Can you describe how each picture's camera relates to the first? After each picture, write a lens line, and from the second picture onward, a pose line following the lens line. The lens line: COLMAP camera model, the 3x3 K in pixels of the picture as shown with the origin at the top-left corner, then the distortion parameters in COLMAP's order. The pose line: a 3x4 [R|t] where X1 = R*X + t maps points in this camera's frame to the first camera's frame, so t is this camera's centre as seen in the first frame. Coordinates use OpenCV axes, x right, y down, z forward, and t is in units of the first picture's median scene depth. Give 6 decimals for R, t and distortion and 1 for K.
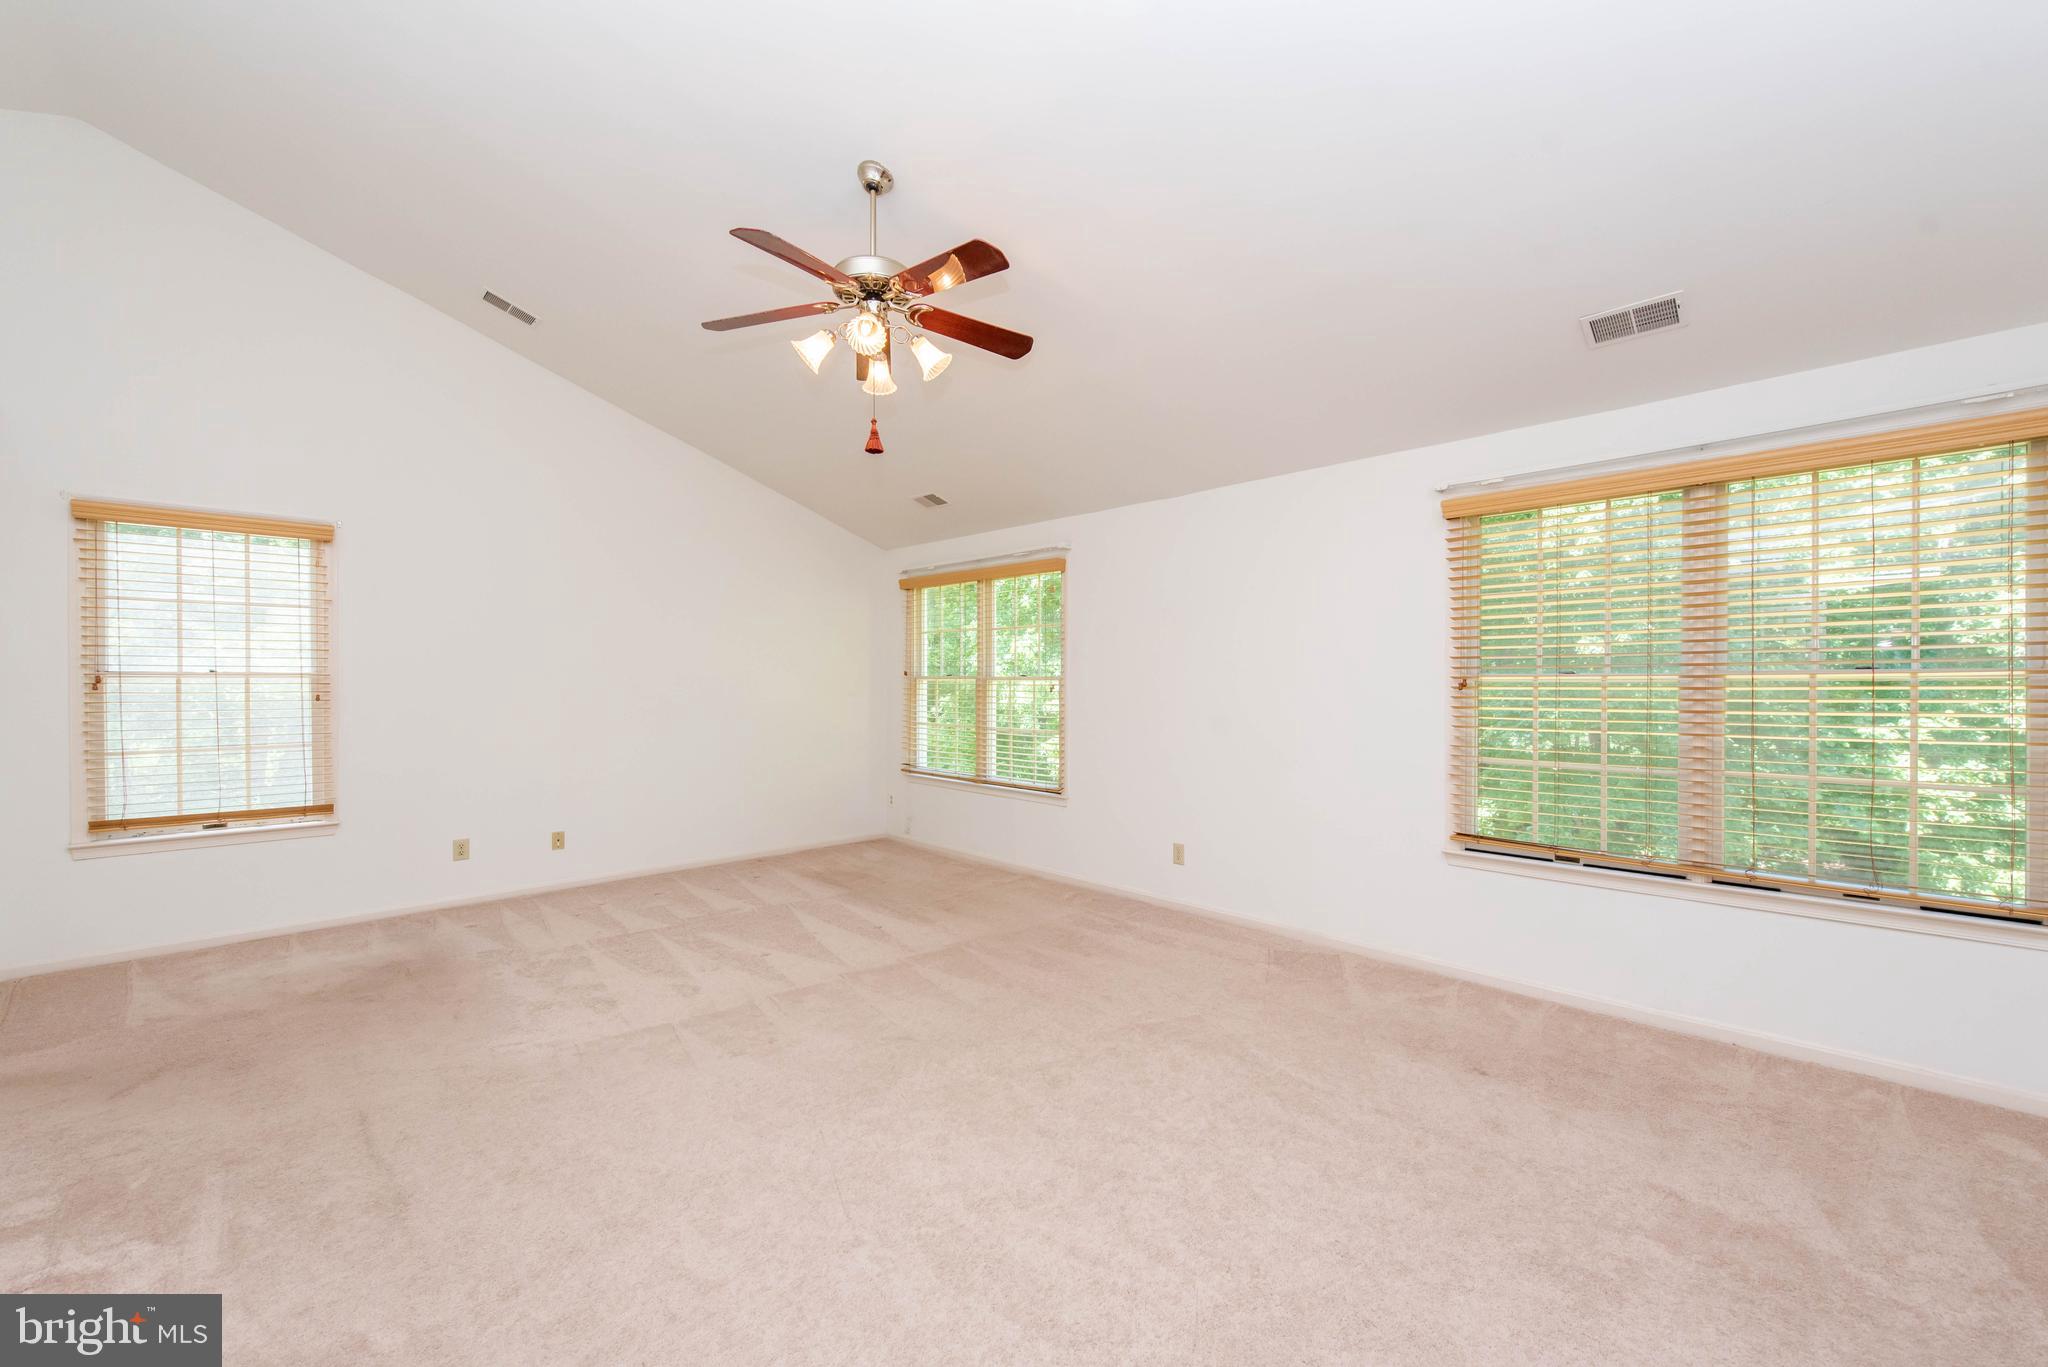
lens RADIAL K [[838.9, 0, 1038.7], [0, 838.9, 684.0], [0, 0, 1]] dist [0.012199, -0.004334]
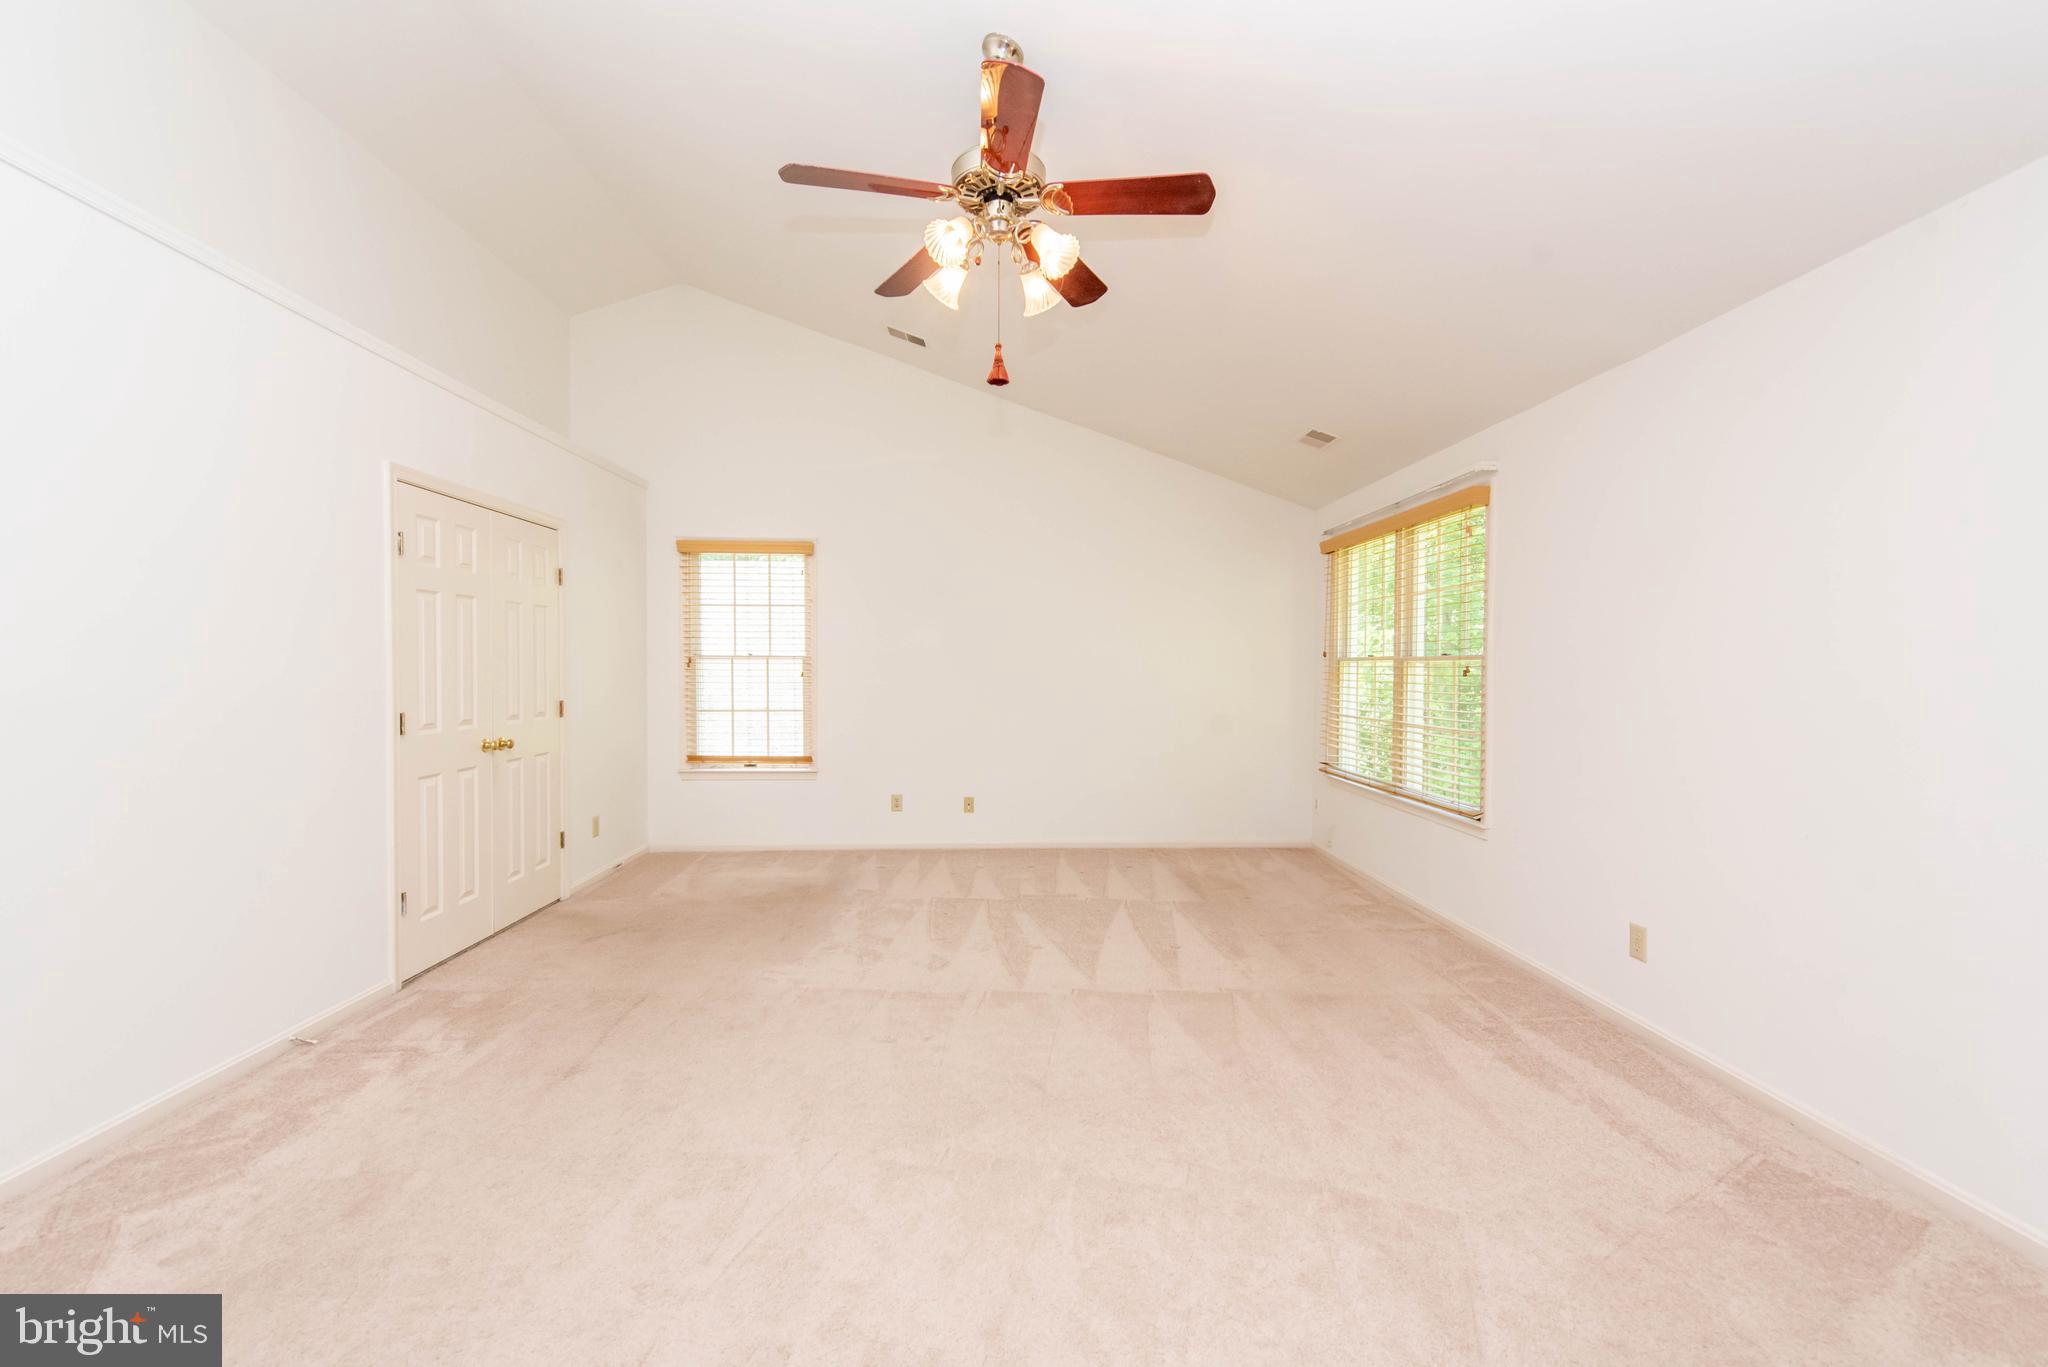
lens RADIAL K [[838.9, 0, 1011.2], [0, 838.9, 681.9], [0, 0, 1]] dist [0.012199, -0.004334]
pose [[0.733351, 0.013025, -0.679725, 0.282435], [-0.005942, 0.999901, 0.012749, 0.010062], [0.679824, -0.005310, 0.733356, 0.277452]]
